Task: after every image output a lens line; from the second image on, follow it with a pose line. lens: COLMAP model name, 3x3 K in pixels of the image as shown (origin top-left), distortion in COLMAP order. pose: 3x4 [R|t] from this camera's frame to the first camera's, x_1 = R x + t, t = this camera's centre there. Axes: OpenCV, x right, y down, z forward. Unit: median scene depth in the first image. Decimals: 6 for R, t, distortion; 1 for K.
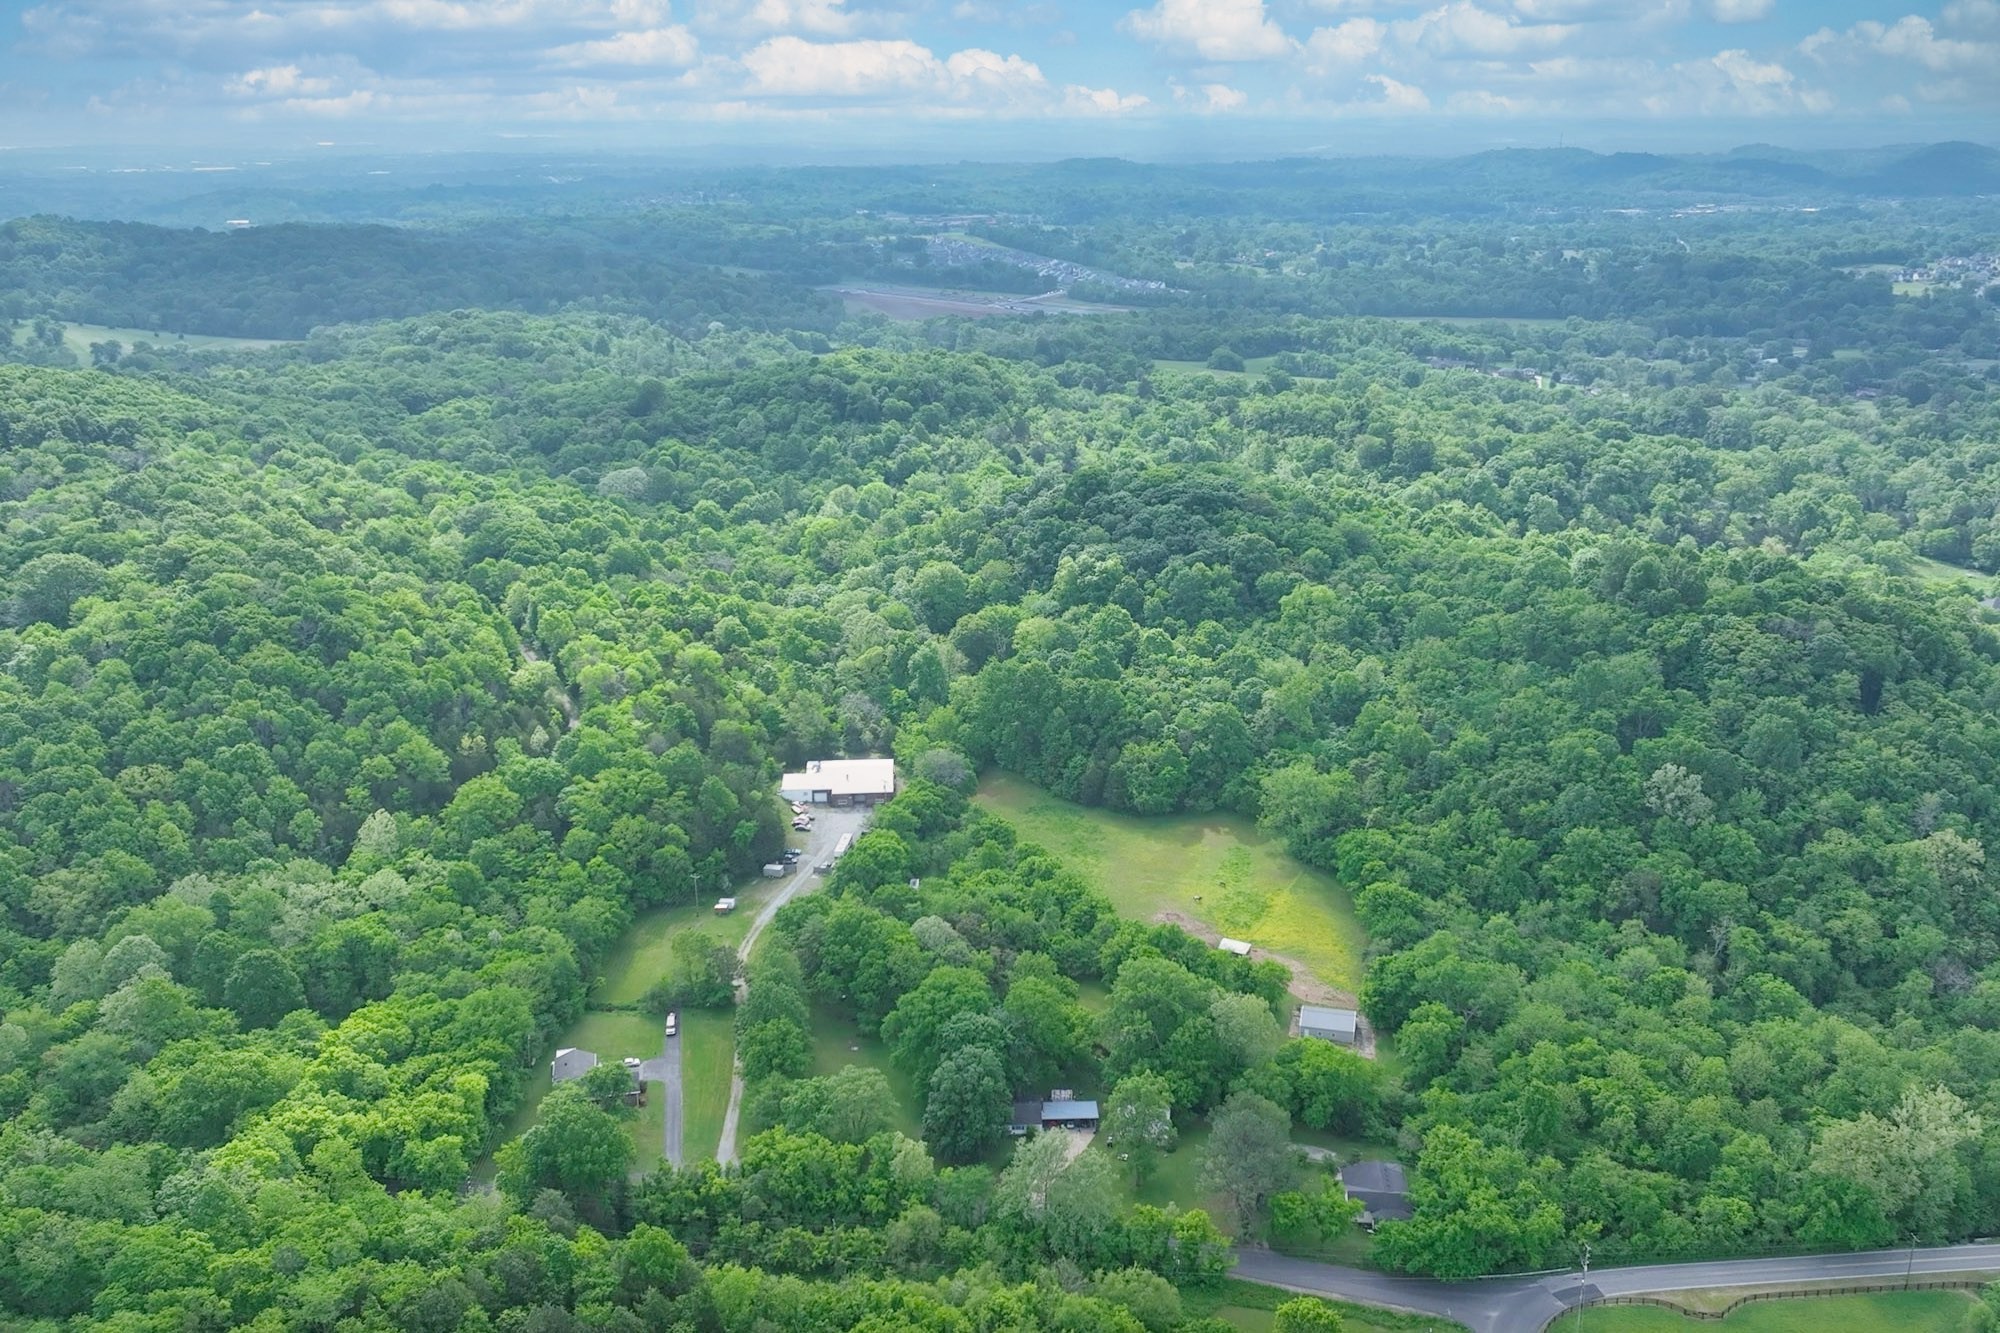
lens RADIAL K [[1912.6, 0, 1001.7], [0, 1912.6, 547.8], [0, 0, 1]] dist [0.014176, 0.017021]
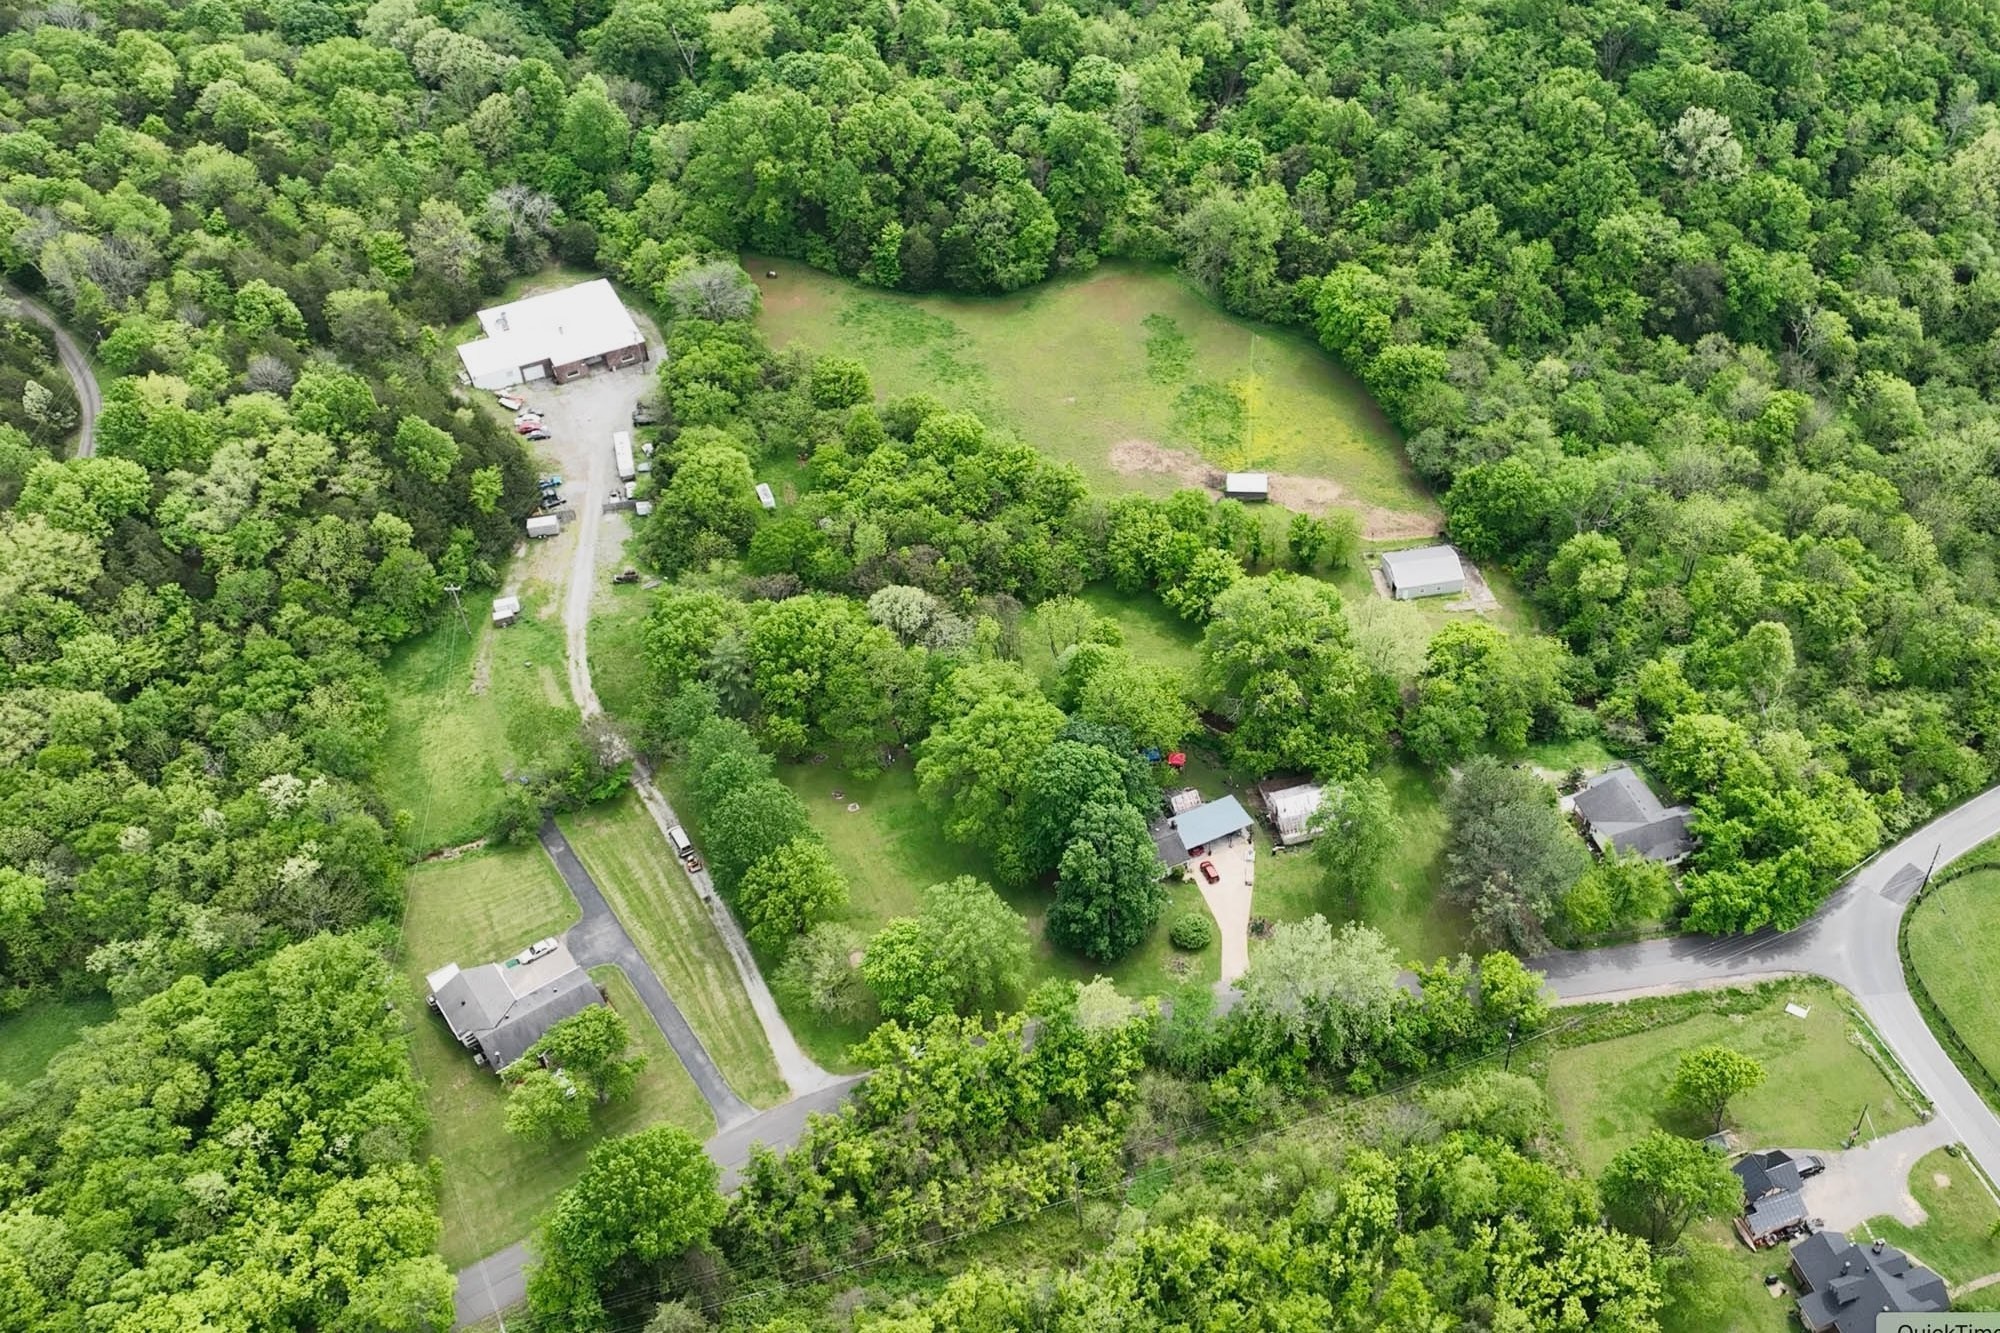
lens RADIAL K [[1912.6, 0, 1001.7], [0, 1912.6, 547.8], [0, 0, 1]] dist [0.014176, 0.017021]
pose [[0.893979, -0.283566, 0.346974, -0.213023], [0.095843, 0.877388, 0.470111, -0.117938], [-0.437739, -0.387014, 0.811545, 0.414646]]
